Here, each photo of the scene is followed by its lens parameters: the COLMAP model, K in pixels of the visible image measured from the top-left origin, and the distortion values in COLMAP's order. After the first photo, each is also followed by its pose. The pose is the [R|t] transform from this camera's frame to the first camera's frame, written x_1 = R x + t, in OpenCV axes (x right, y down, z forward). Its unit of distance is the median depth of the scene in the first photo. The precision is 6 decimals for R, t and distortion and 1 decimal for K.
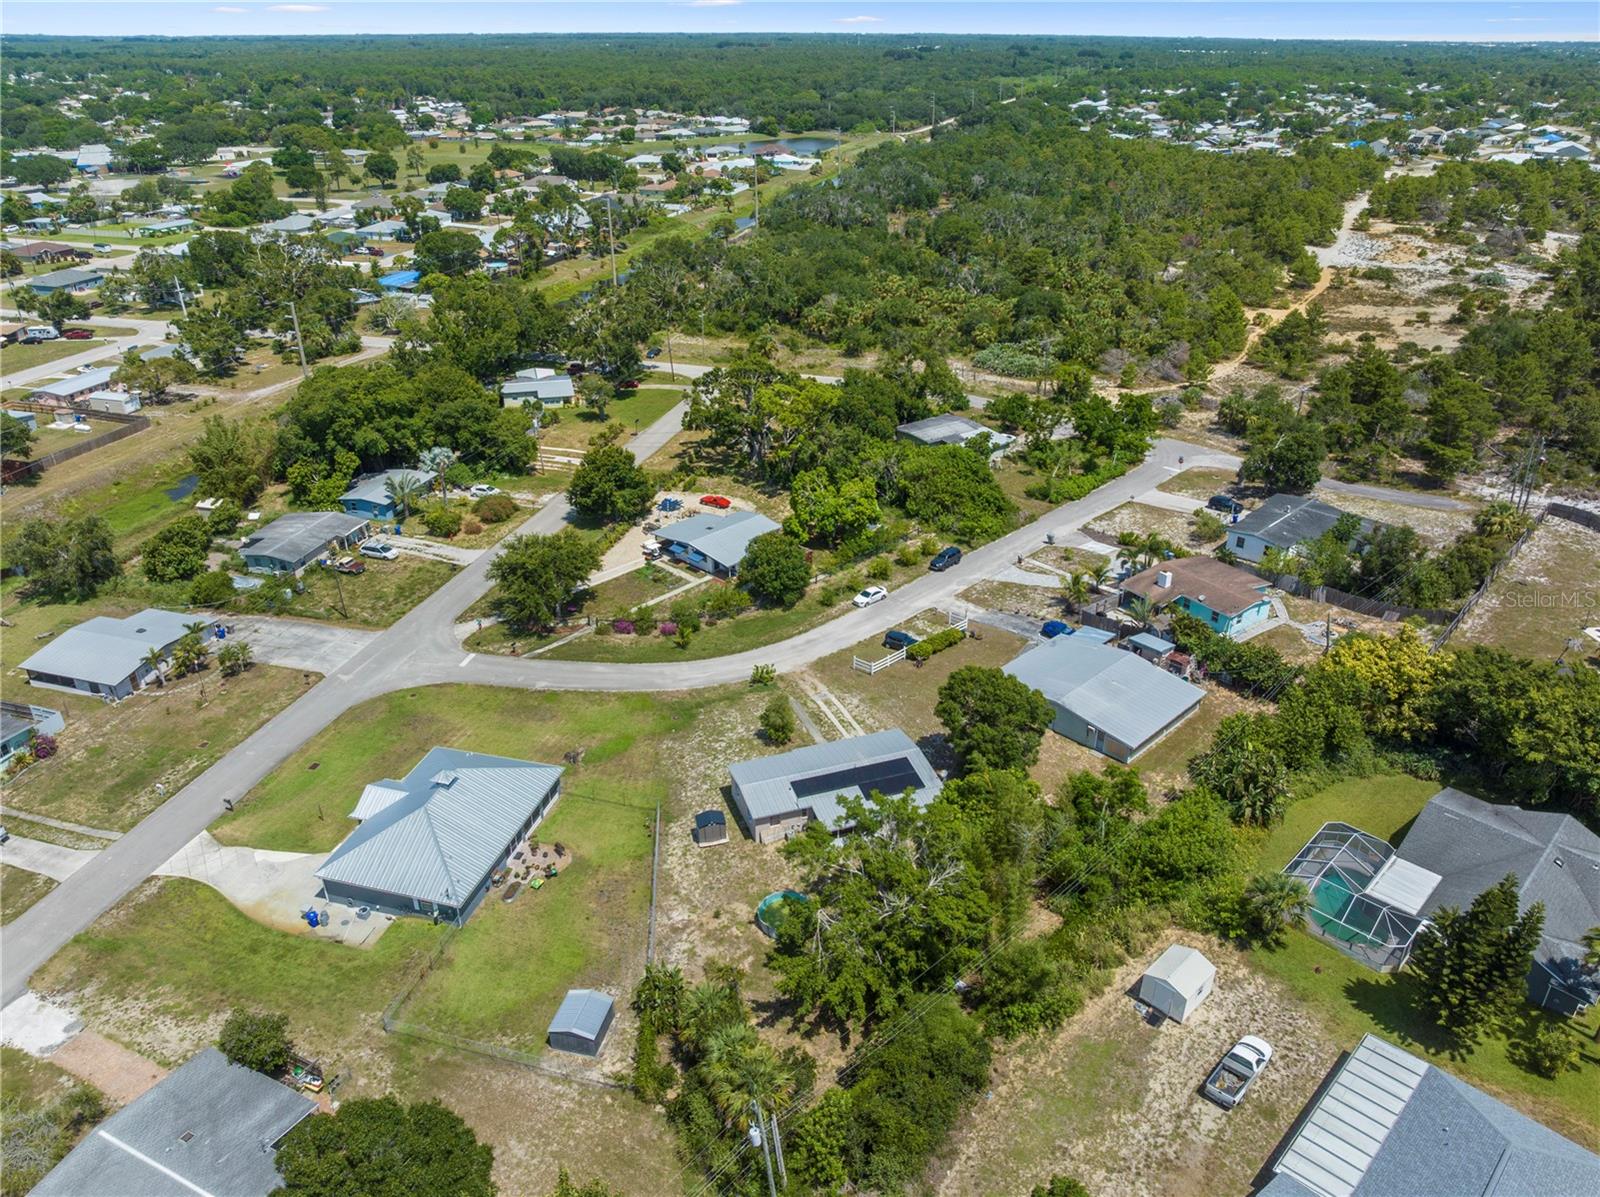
lens RADIAL K [[1156.6, 0, 795.9], [0, 1156.6, 594.5], [0, 0, 1]] dist [-0.068195, 0.036130]
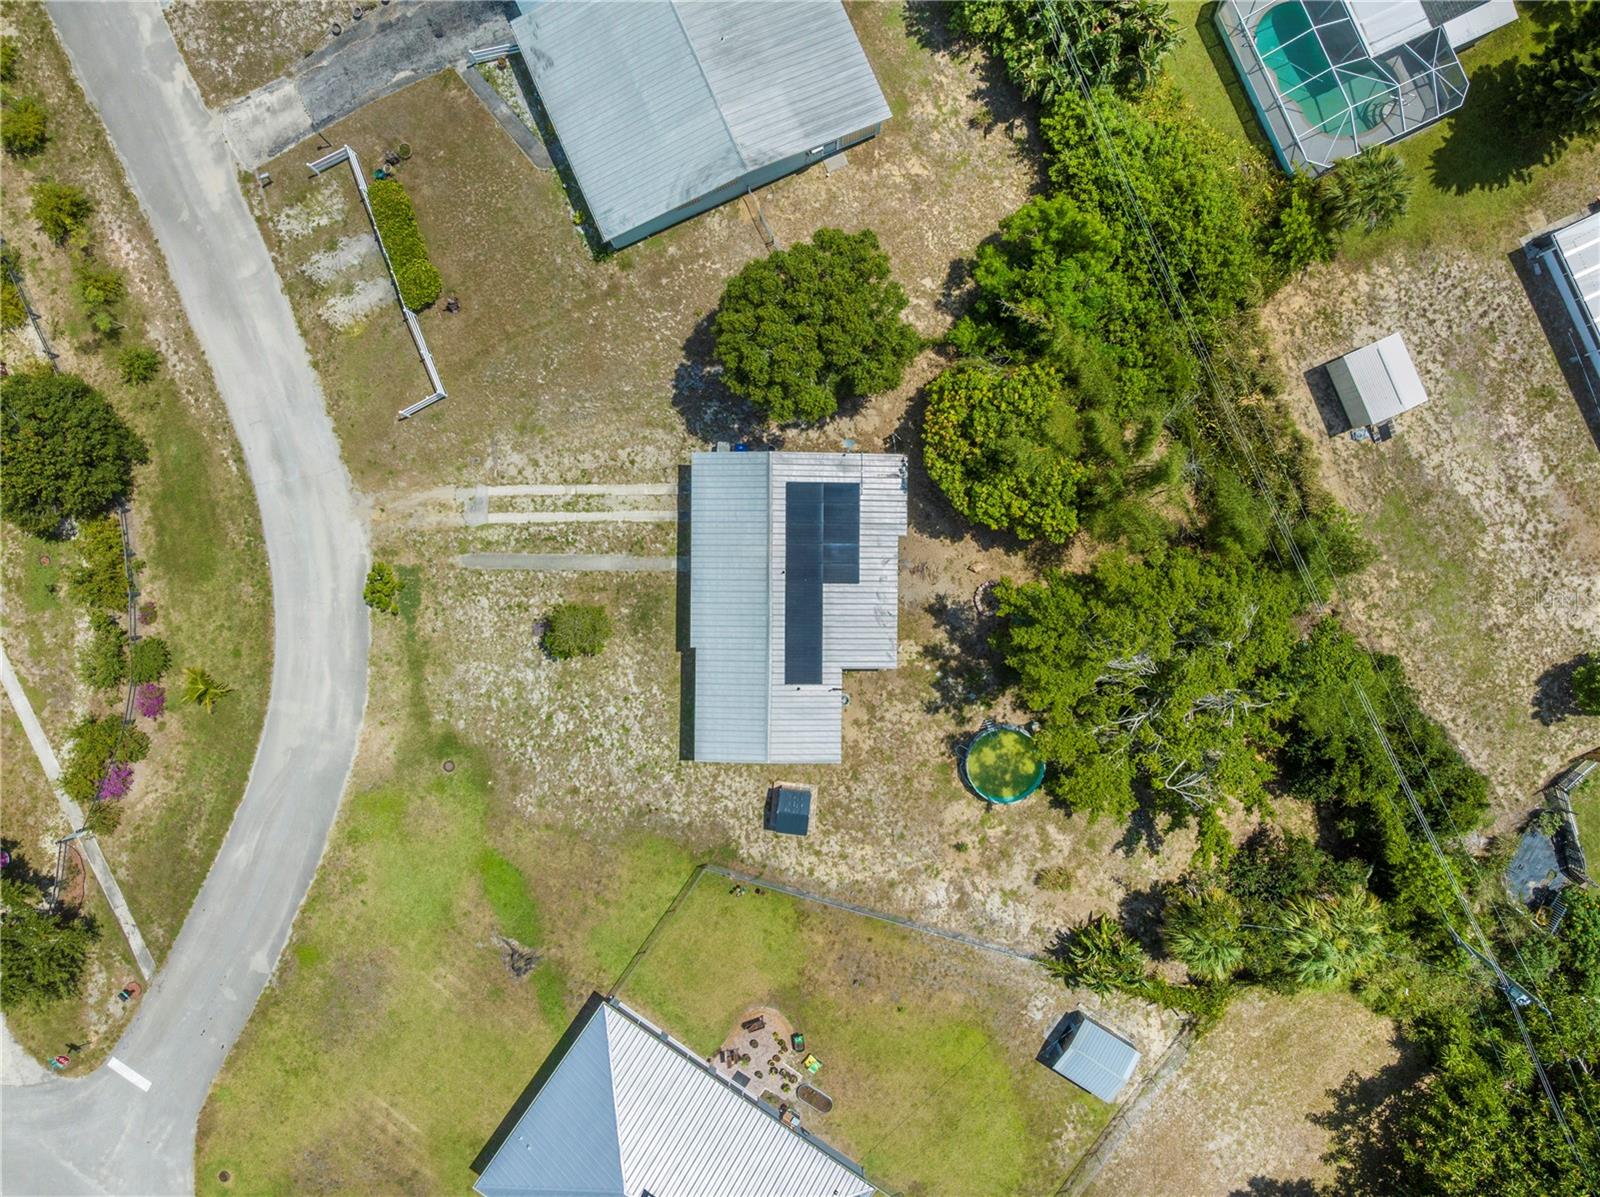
lens RADIAL K [[1156.6, 0, 795.9], [0, 1156.6, 594.5], [0, 0, 1]] dist [-0.068195, 0.036130]
pose [[0.342531, -0.939465, -0.008840, 0.049381], [0.420991, 0.145069, 0.895389, -0.411246], [-0.839904, -0.310420, 0.445197, 0.743581]]
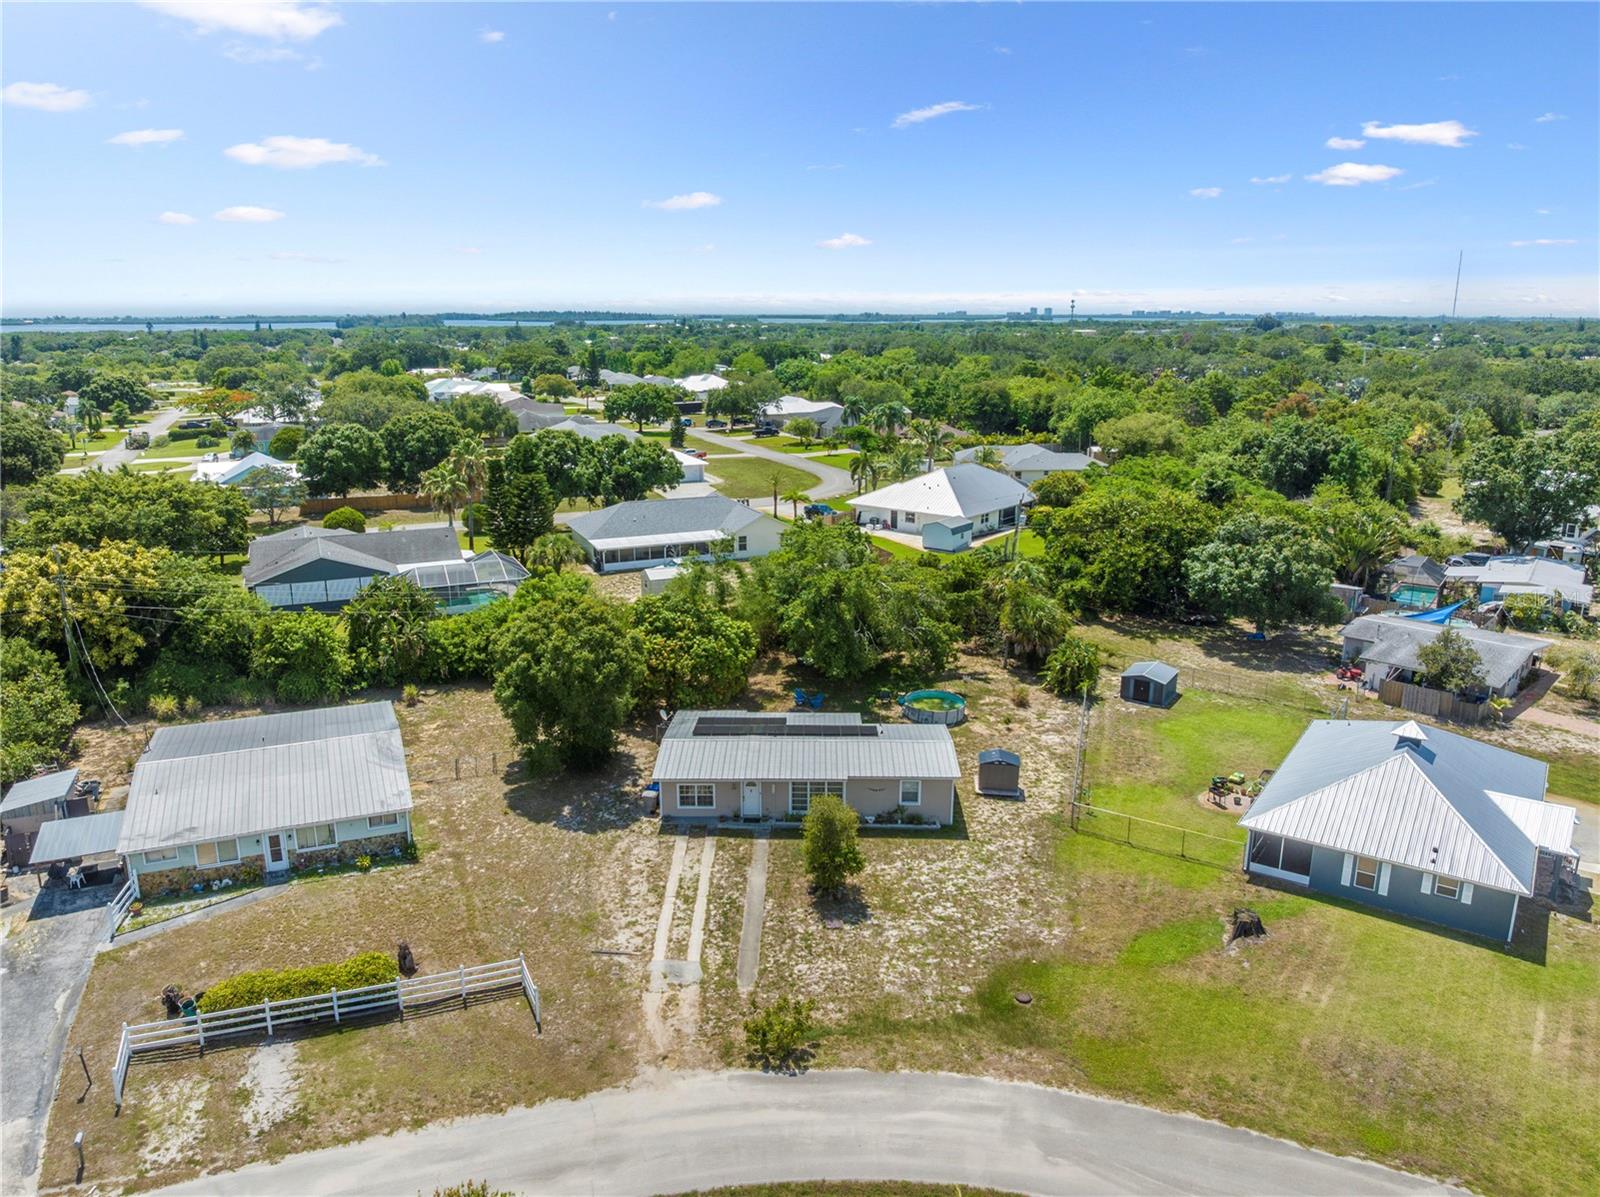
lens RADIAL K [[1156.6, 0, 795.9], [0, 1156.6, 594.5], [0, 0, 1]] dist [-0.068195, 0.036130]
pose [[-0.935889, -0.095109, 0.339213, -0.181713], [0.143828, 0.775816, 0.614347, -0.332530], [-0.321597, 0.623749, -0.712399, 1.463743]]
